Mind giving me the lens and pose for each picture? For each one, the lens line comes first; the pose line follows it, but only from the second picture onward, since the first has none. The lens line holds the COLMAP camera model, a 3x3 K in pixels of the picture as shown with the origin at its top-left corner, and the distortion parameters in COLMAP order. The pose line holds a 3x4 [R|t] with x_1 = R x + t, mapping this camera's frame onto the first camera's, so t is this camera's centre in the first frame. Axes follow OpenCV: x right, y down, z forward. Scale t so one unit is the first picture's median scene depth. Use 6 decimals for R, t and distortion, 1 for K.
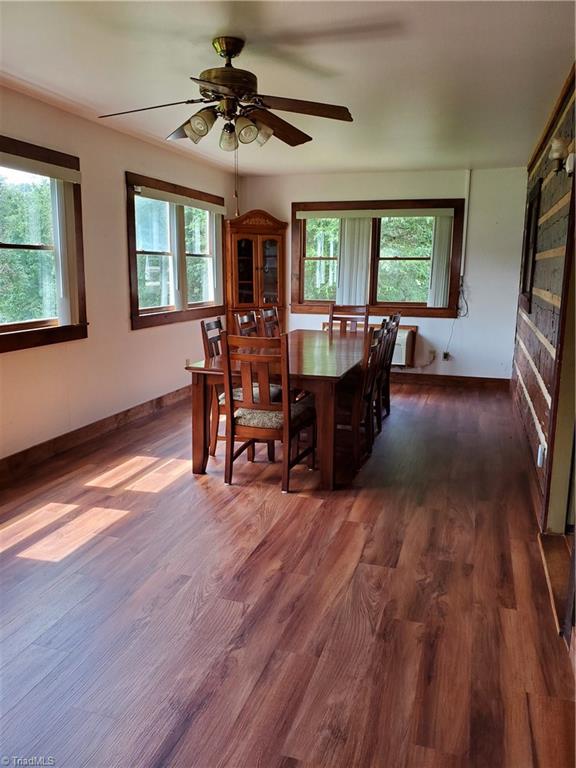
lens RADIAL K [[606.5, 0, 288.7], [0, 606.5, 387.6], [0, 0, 1]] dist [0.010191, -0.016004]
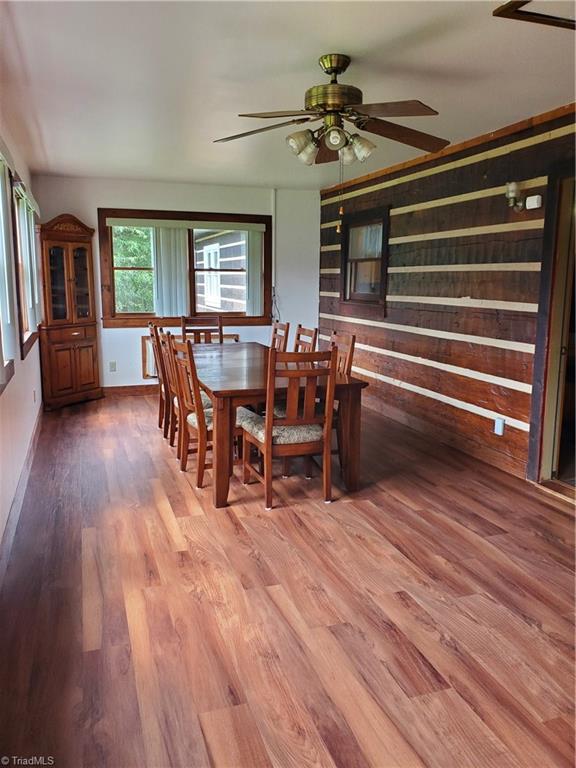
lens RADIAL K [[606.5, 0, 292.7], [0, 606.5, 380.1], [0, 0, 1]] dist [0.010191, -0.016004]
pose [[0.792563, -0.103121, 0.601008, -0.640189], [0.117258, 0.992977, 0.015744, -0.052812], [-0.598410, 0.057995, 0.799088, 0.212671]]
